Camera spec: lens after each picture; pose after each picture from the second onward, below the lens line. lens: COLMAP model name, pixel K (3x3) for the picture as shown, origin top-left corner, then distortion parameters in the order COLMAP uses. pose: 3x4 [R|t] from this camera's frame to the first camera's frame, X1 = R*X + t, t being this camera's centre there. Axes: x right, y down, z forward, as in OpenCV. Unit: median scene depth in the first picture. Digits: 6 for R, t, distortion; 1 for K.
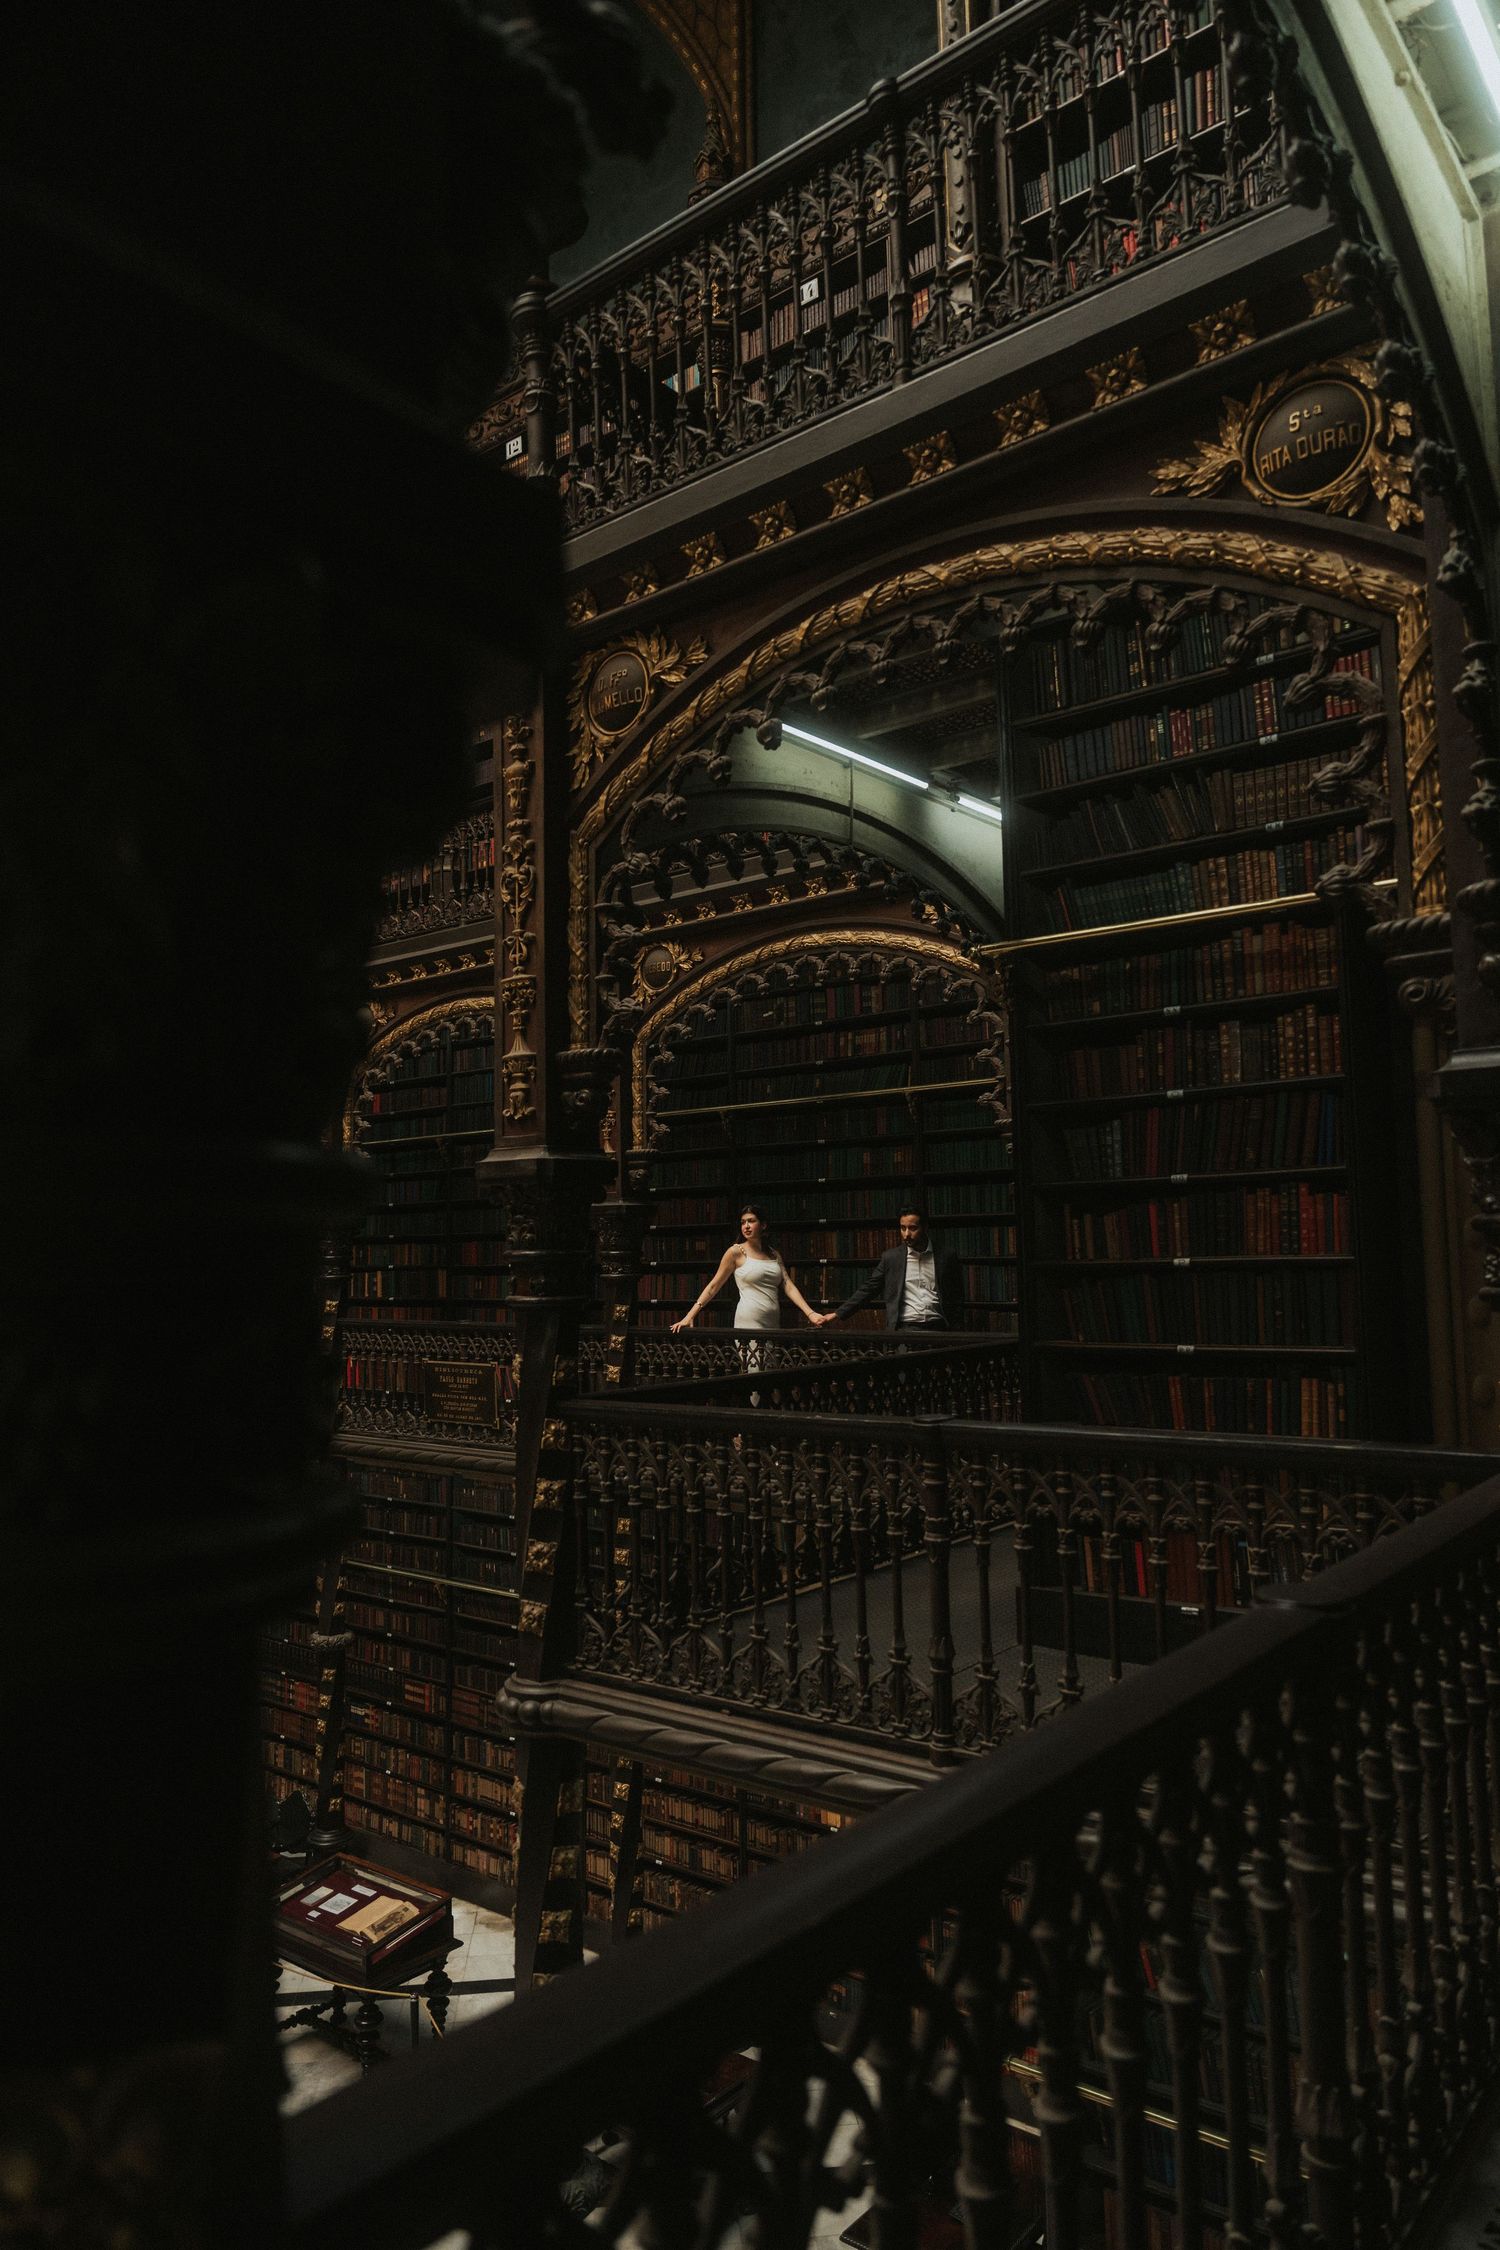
lens RADIAL K [[1509.3, 0, 756.9], [0, 1509.3, 1111.1], [0, 0, 1]] dist [0.047766, 0.000672]
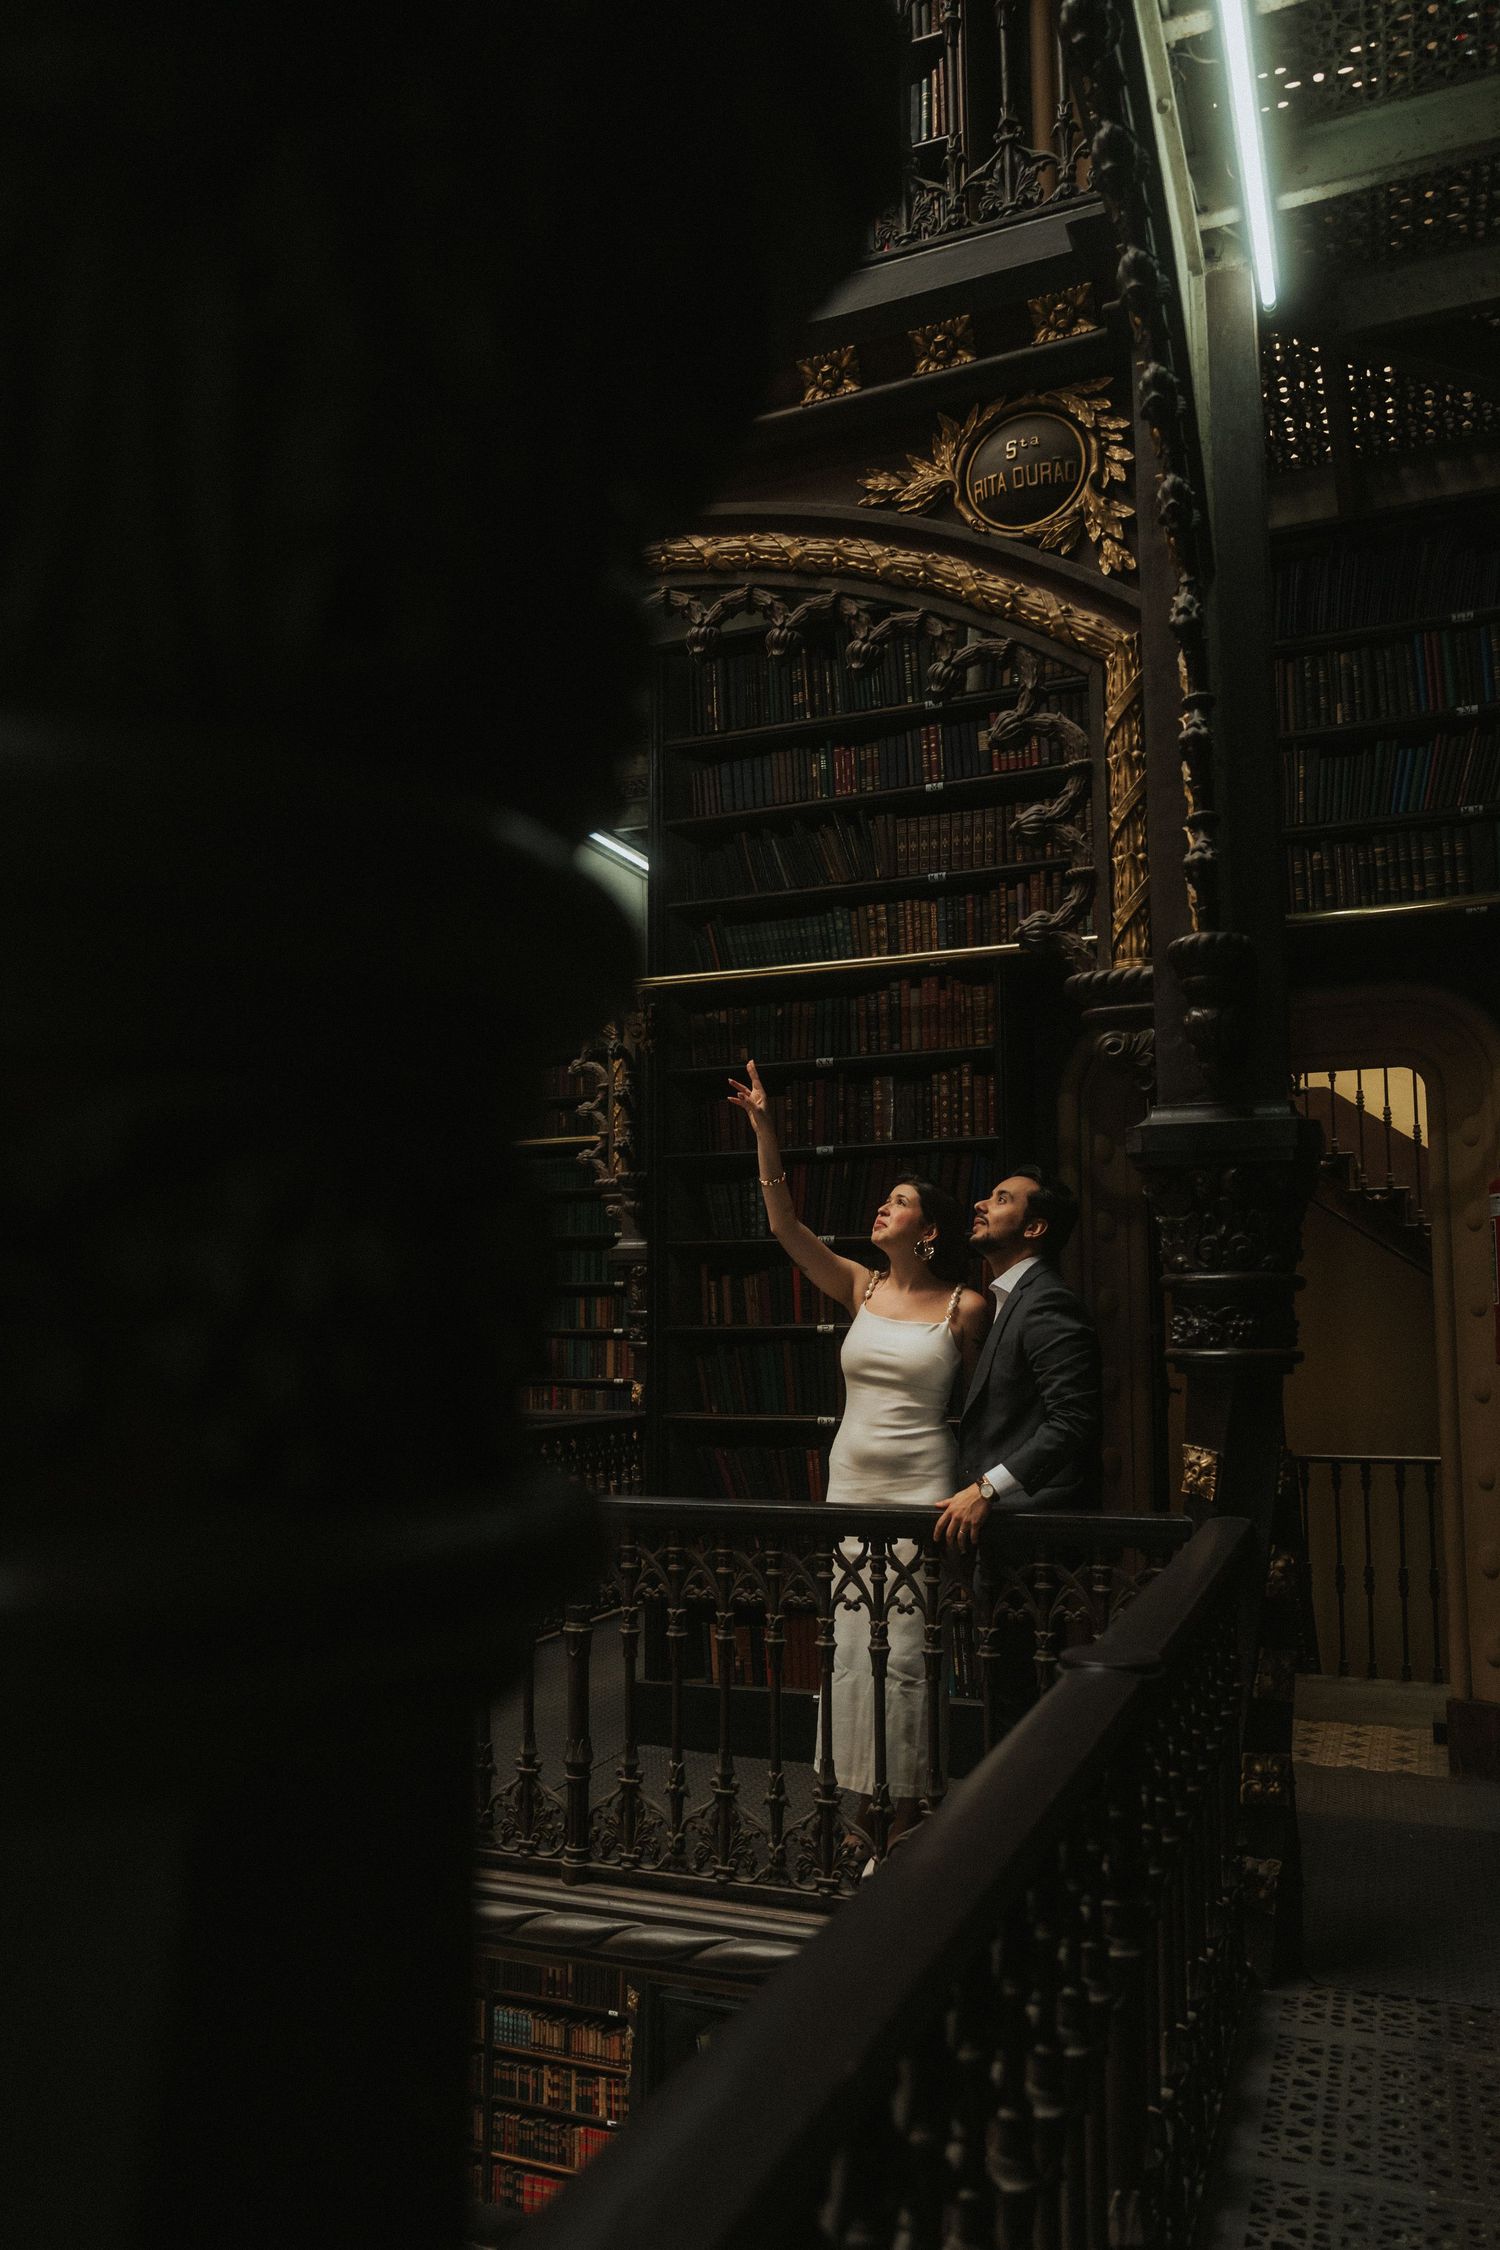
lens RADIAL K [[1613.2, 0, 716.1], [0, 1613.2, 1170.4], [0, 0, 1]] dist [0.028269, 0.005250]
pose [[0.961013, 0.044183, 0.272951, -0.078186], [-0.041491, 0.999017, -0.015631, 0.024403], [-0.273373, 0.003697, 0.961901, 0.063121]]
